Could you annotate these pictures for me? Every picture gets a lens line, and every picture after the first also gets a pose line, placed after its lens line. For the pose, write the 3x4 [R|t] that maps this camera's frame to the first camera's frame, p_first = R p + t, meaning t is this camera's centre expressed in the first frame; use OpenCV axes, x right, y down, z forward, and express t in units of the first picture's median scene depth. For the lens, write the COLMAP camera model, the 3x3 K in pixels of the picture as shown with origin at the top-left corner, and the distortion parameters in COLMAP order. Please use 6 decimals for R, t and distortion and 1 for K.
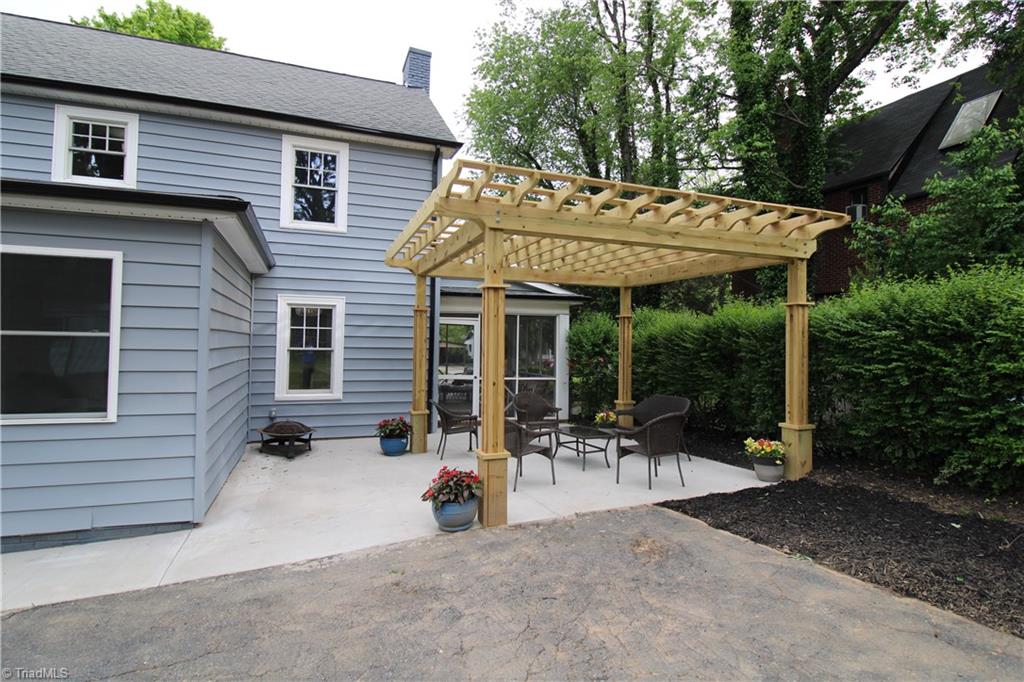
lens RADIAL K [[541.6, 0, 512.3], [0, 541.6, 335.1], [0, 0, 1]] dist [-0.000819, -0.001293]
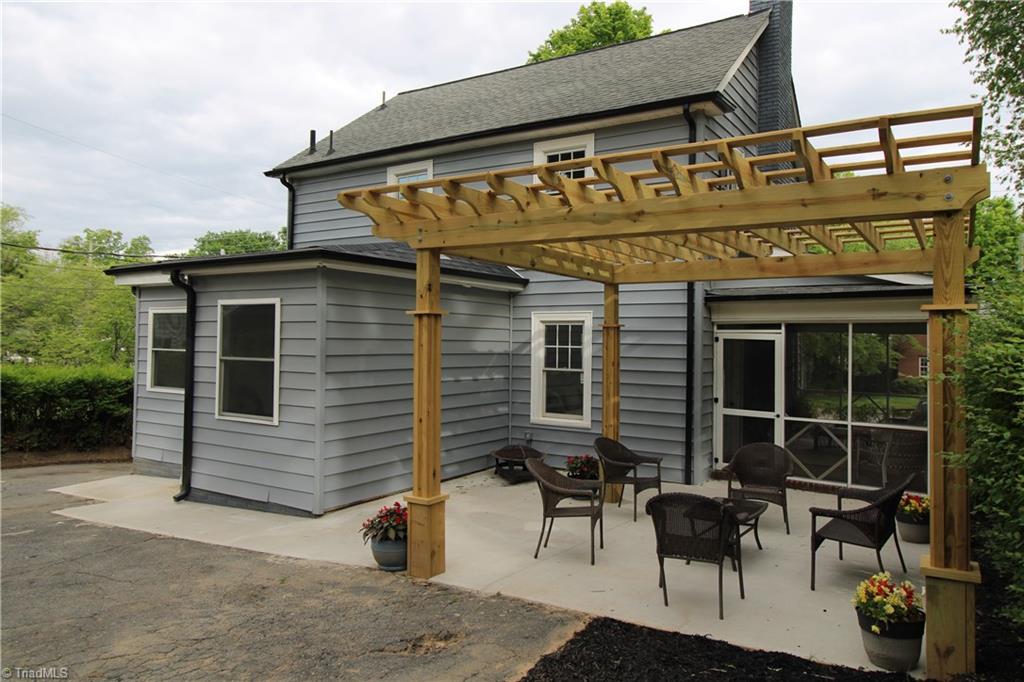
lens RADIAL K [[709.6, 0, 511.5], [0, 709.6, 342.9], [0, 0, 1]] dist [-0.003683, 0.003737]
pose [[0.595703, -0.004706, -0.803191, 1.019558], [0.007902, 0.999969, 0.000003, -0.039245], [0.803166, -0.006349, 0.595721, 0.422198]]
